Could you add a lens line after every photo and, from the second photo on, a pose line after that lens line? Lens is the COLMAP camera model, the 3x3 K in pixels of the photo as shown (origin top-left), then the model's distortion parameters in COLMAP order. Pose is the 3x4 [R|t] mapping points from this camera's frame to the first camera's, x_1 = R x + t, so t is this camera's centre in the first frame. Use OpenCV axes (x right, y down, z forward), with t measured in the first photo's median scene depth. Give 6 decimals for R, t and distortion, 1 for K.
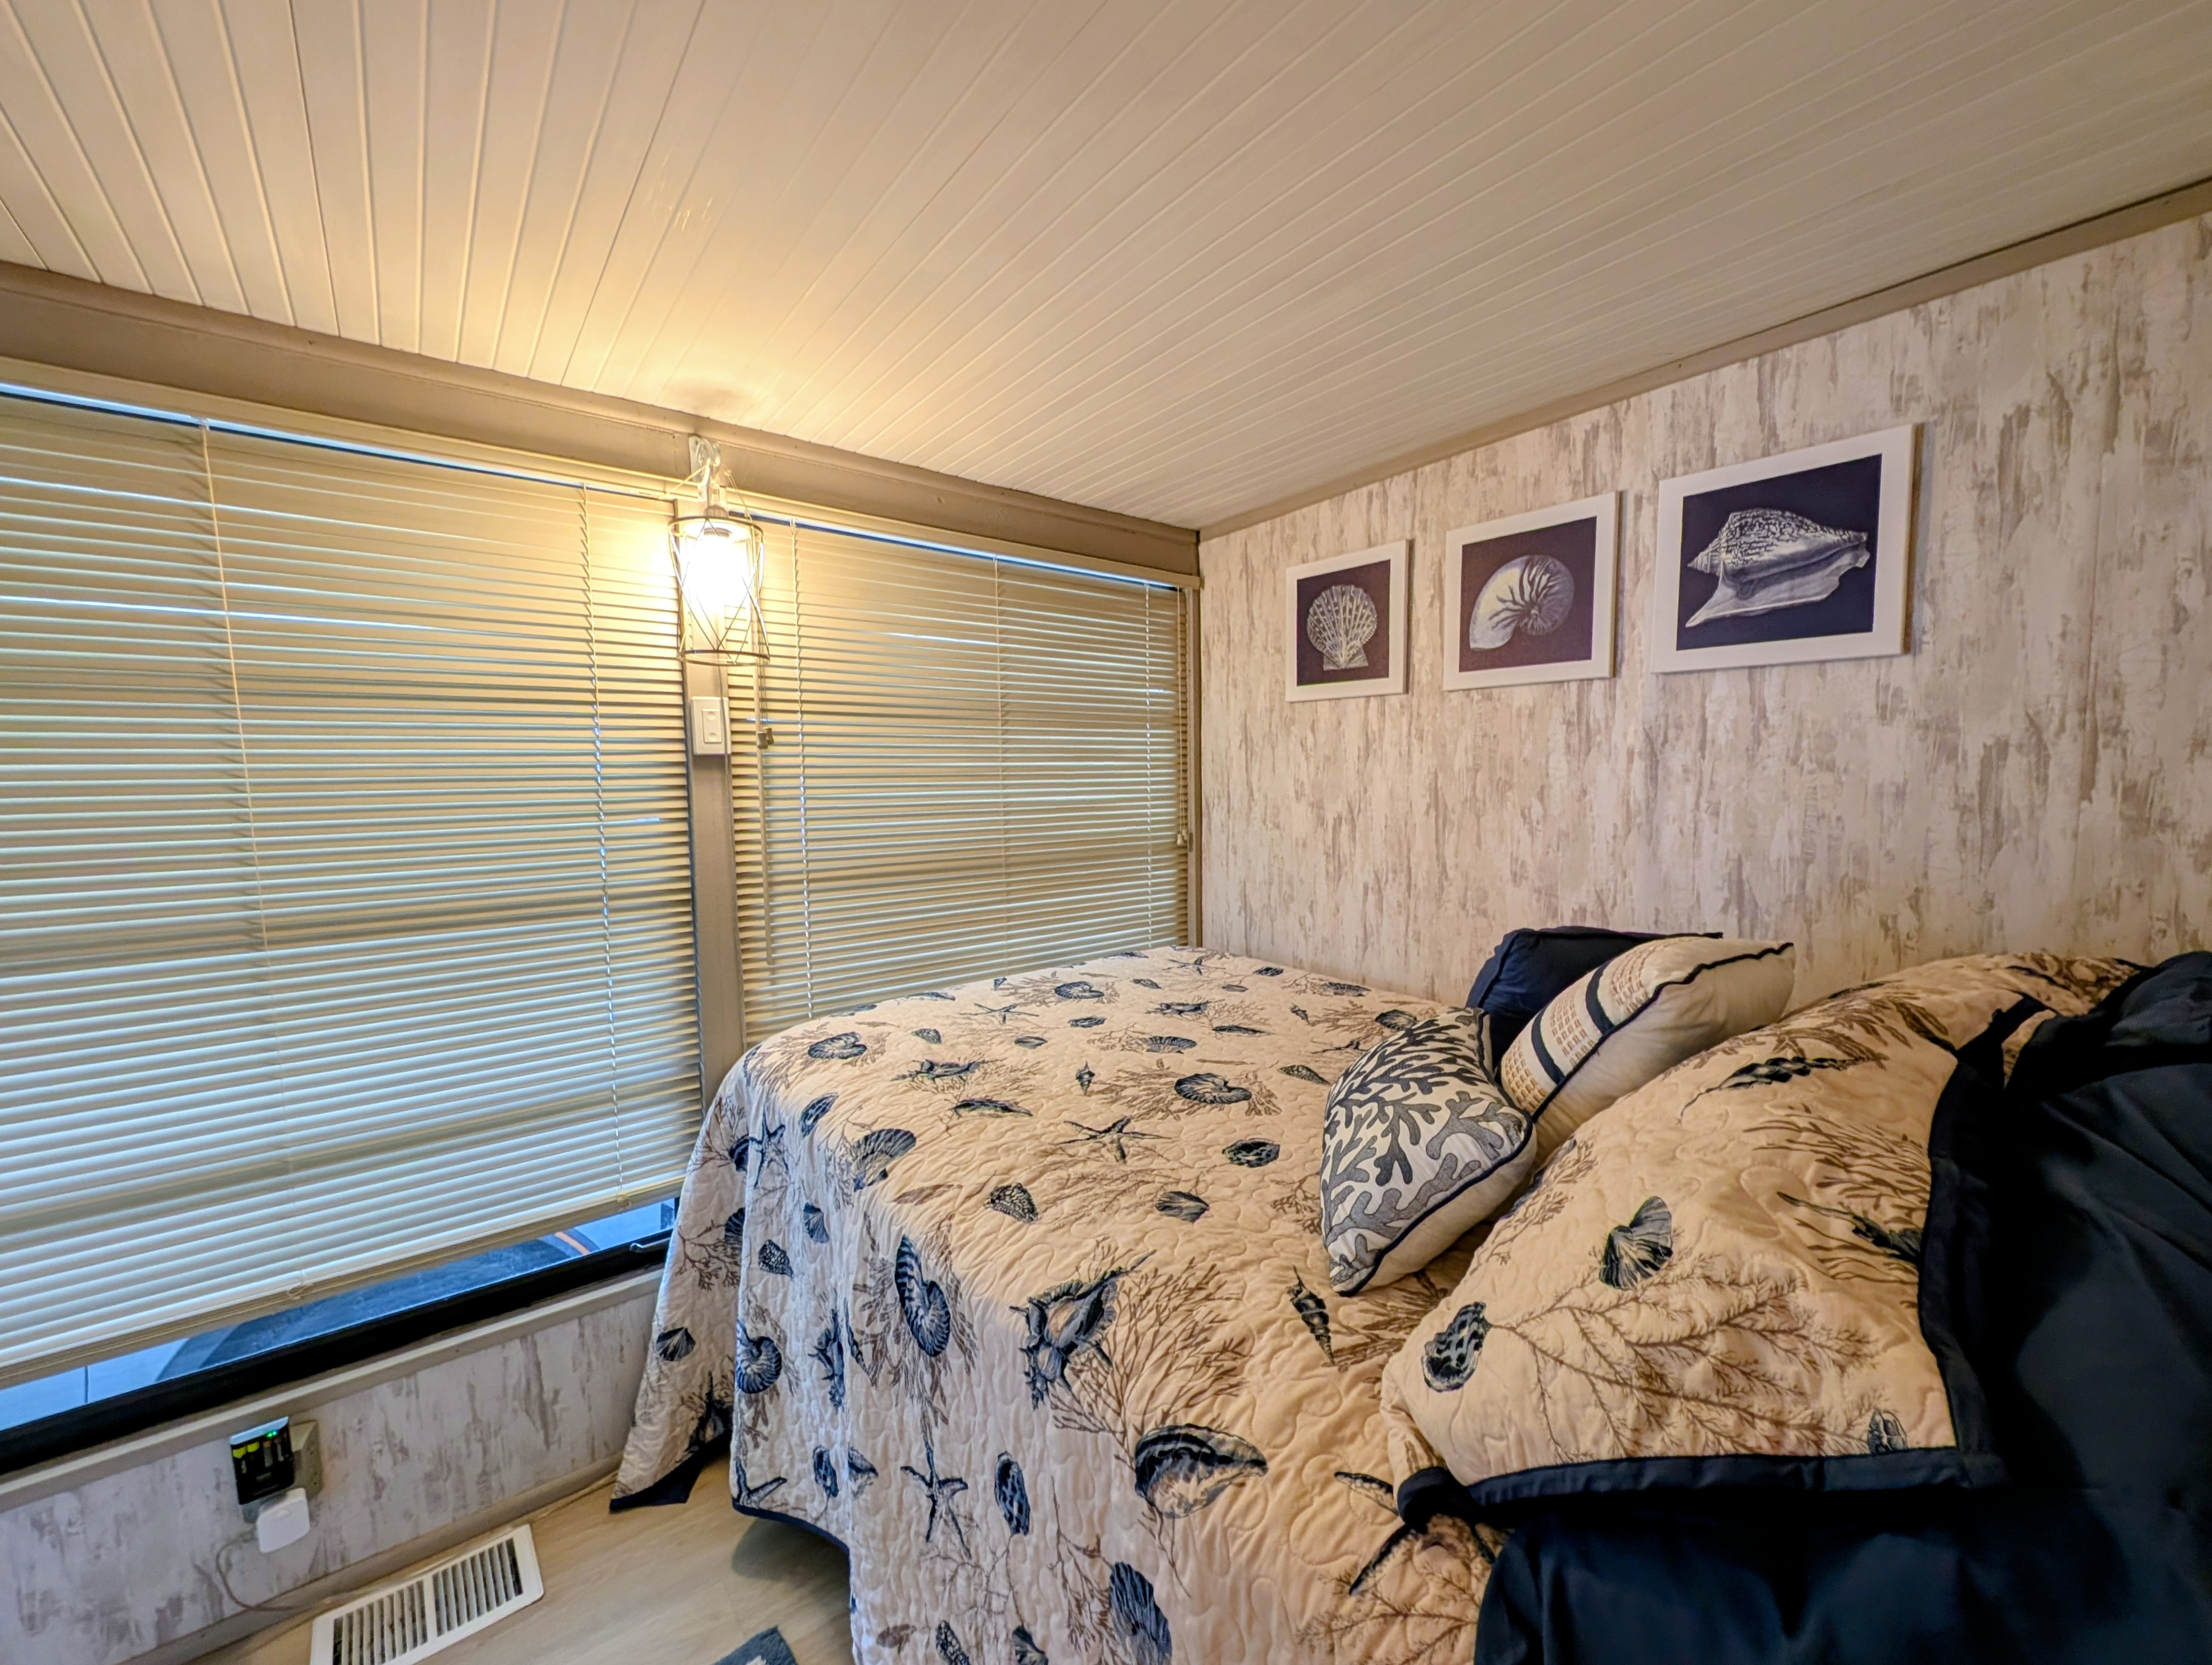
lens RADIAL K [[859.6, 0, 1083.7], [0, 859.6, 836.7], [0, 0, 1]] dist [0.001791, -0.000044]
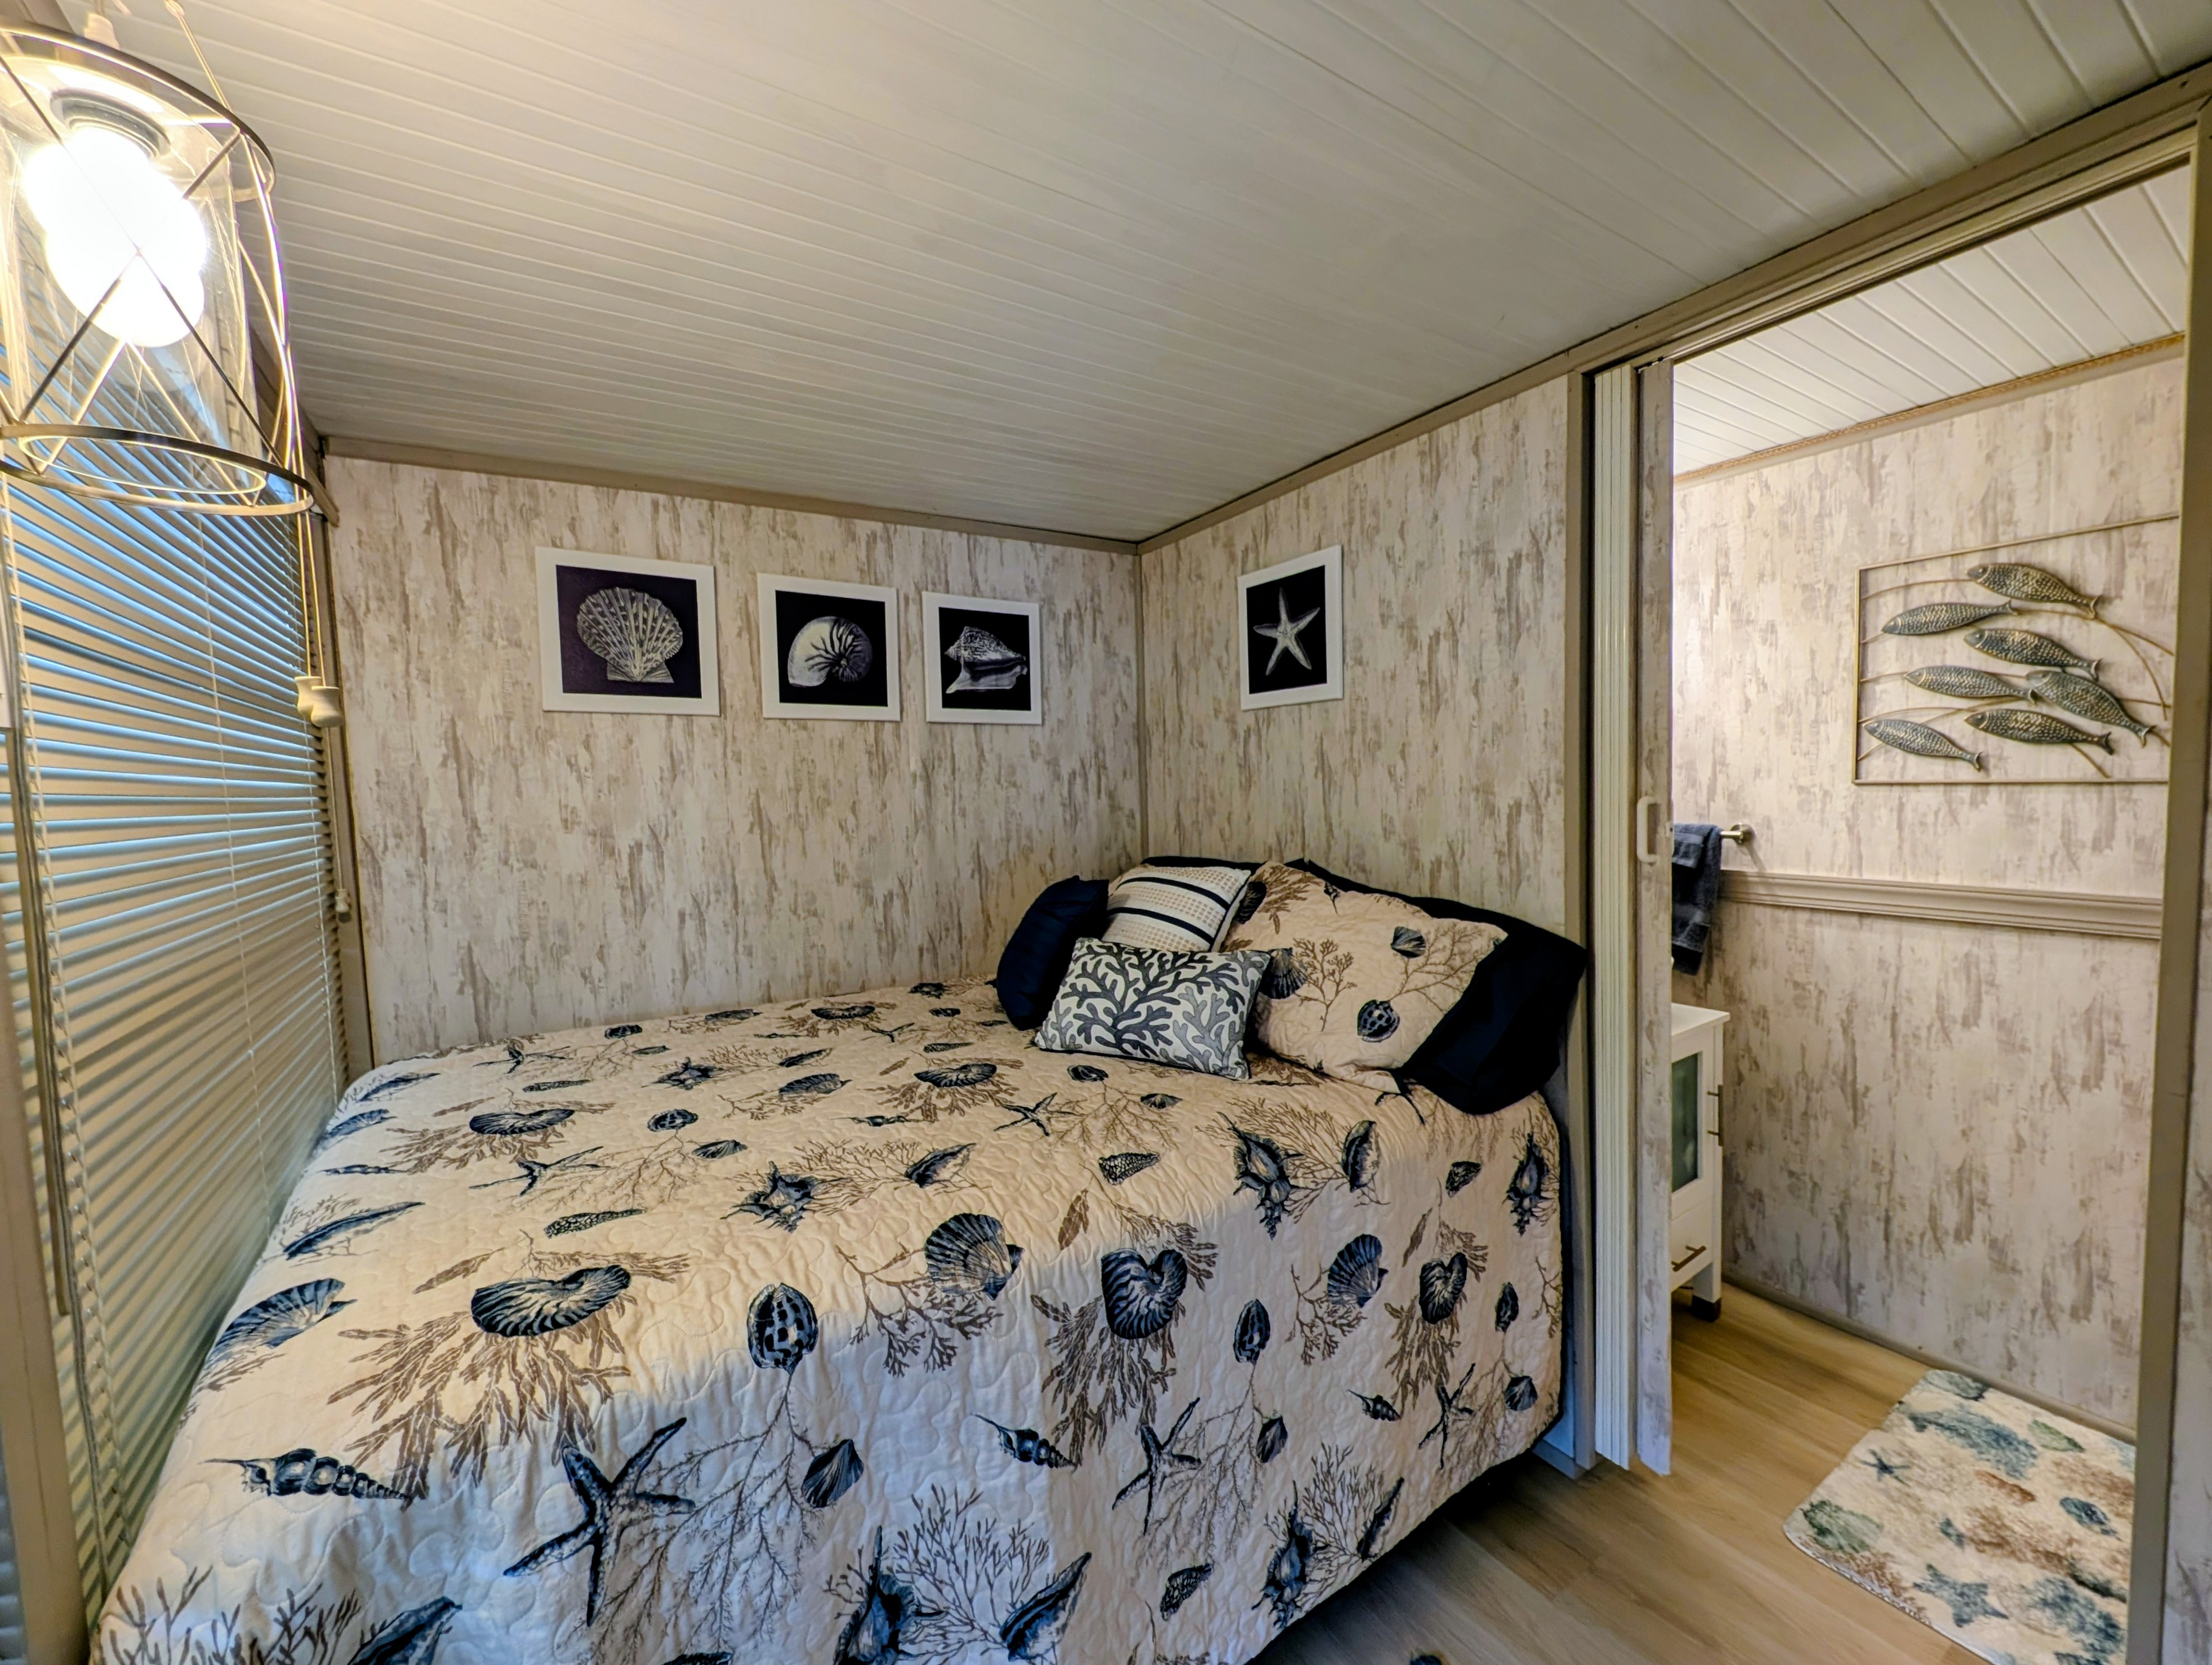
lens RADIAL K [[862.4, 0, 1104.2], [0, 862.4, 833.6], [0, 0, 1]] dist [-0.000450, -0.000004]
pose [[0.093452, -0.048092, 0.994462, -0.734568], [0.098904, 0.994341, 0.038792, -0.027067], [-0.990699, 0.094731, 0.097680, 0.555114]]
